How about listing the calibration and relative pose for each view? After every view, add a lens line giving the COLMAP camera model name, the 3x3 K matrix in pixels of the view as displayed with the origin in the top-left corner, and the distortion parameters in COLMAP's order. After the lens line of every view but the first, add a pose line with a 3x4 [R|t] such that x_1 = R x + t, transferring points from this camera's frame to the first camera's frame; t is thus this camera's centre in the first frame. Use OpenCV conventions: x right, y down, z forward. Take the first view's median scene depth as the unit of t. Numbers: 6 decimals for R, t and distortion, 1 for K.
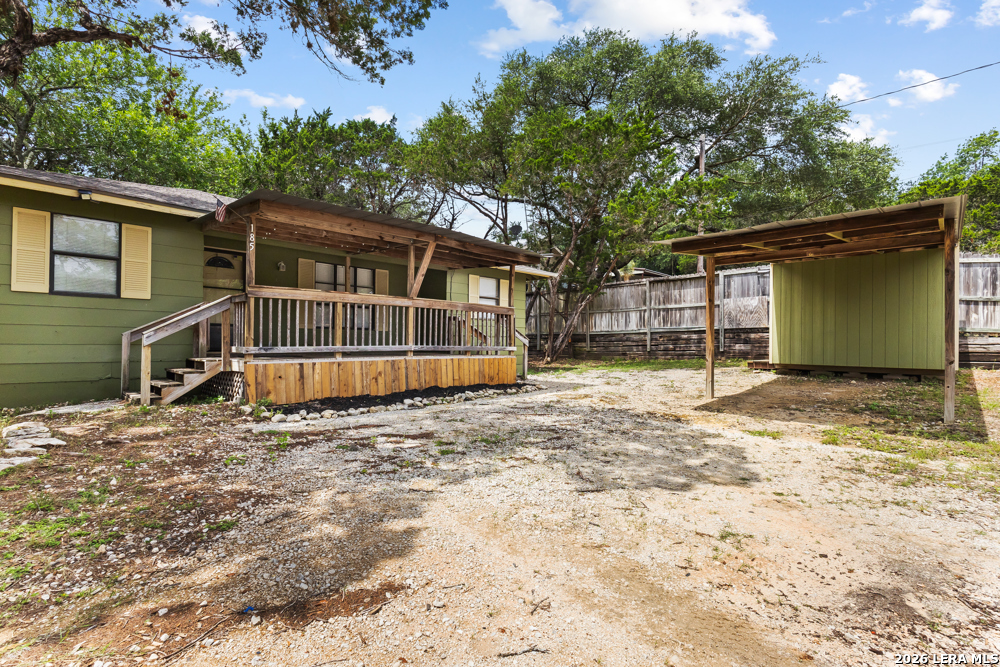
lens RADIAL K [[463.8, 0, 492.9], [0, 463.8, 337.4], [0, 0, 1]] dist [0.003195, 0.000639]
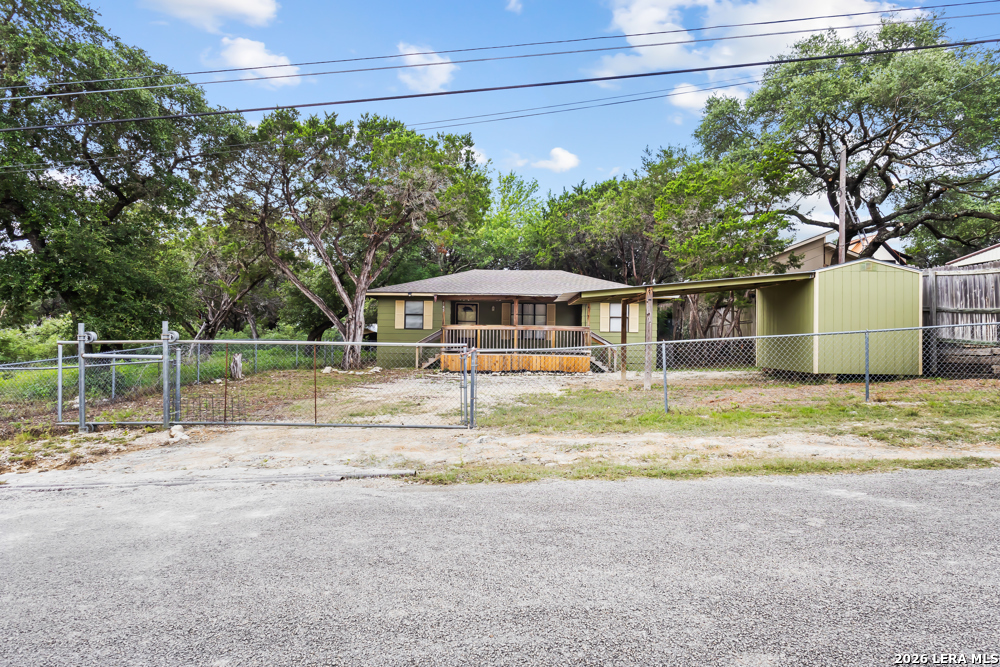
lens RADIAL K [[557.8, 0, 500.0], [0, 557.8, 333.5], [0, 0, 1]] dist [-0.000261, -0.000070]
pose [[0.669516, -0.008188, -0.742752, 1.333799], [0.000162, 0.999941, -0.010877, -0.019889], [0.742797, 0.007162, 0.669478, -0.575922]]
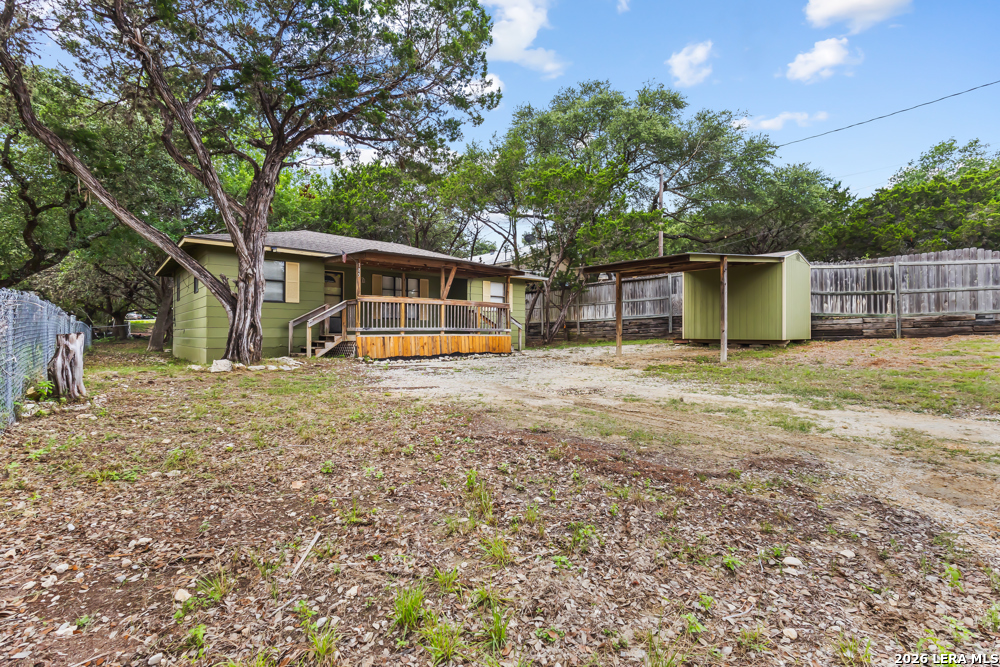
lens RADIAL K [[463.8, 0, 492.9], [0, 463.8, 337.4], [0, 0, 1]] dist [0.003195, 0.000639]
pose [[0.996802, -0.009183, -0.079387, 0.116087], [0.010424, 0.999830, 0.015225, 0.024263], [0.079234, -0.016004, 0.996728, -0.562105]]
